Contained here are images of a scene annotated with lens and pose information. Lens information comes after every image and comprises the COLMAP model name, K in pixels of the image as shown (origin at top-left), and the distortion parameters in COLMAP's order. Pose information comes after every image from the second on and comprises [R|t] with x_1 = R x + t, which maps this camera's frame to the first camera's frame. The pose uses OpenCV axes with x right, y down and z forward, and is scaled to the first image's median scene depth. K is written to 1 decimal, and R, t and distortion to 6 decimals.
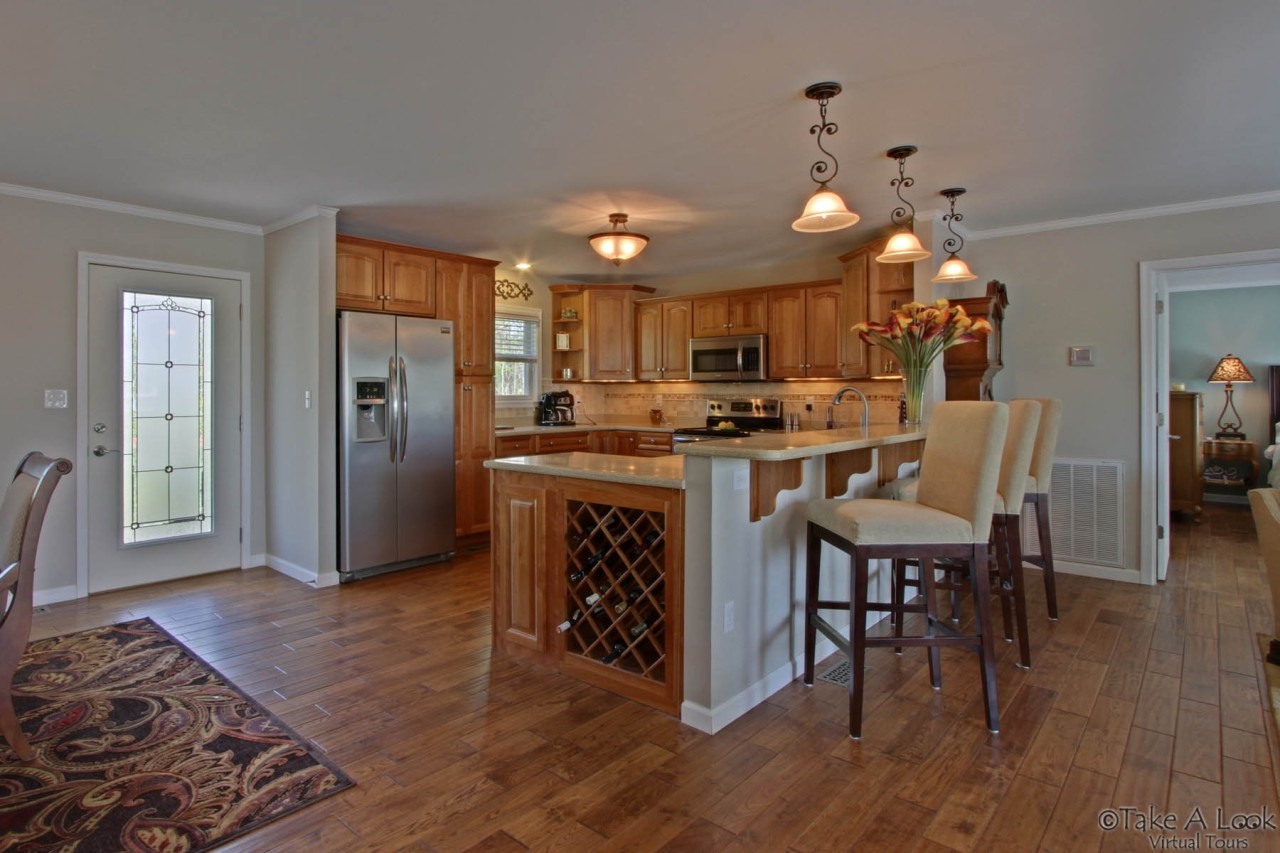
lens RADIAL K [[689.4, 0, 558.8], [0, 689.4, 389.0], [0, 0, 1]] dist [-0.000406, 0.000019]
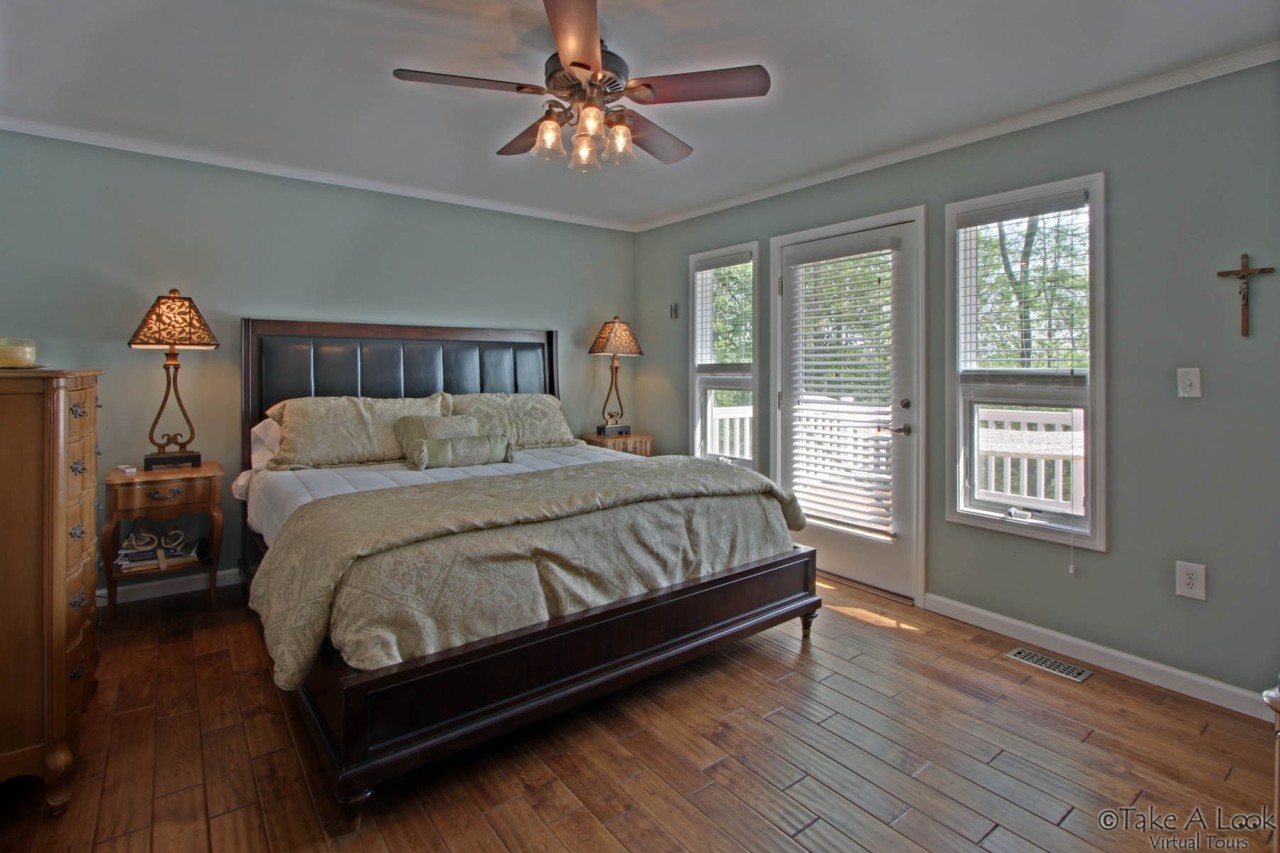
lens RADIAL K [[605.5, 0, 638.8], [0, 605.5, 363.5], [0, 0, 1]] dist [-0.001220, -0.000010]
pose [[0.164496, 0.007717, 0.986348, 0.835650], [-0.004712, 0.999964, -0.007038, 0.003261], [-0.986367, -0.003490, 0.164526, 0.834826]]
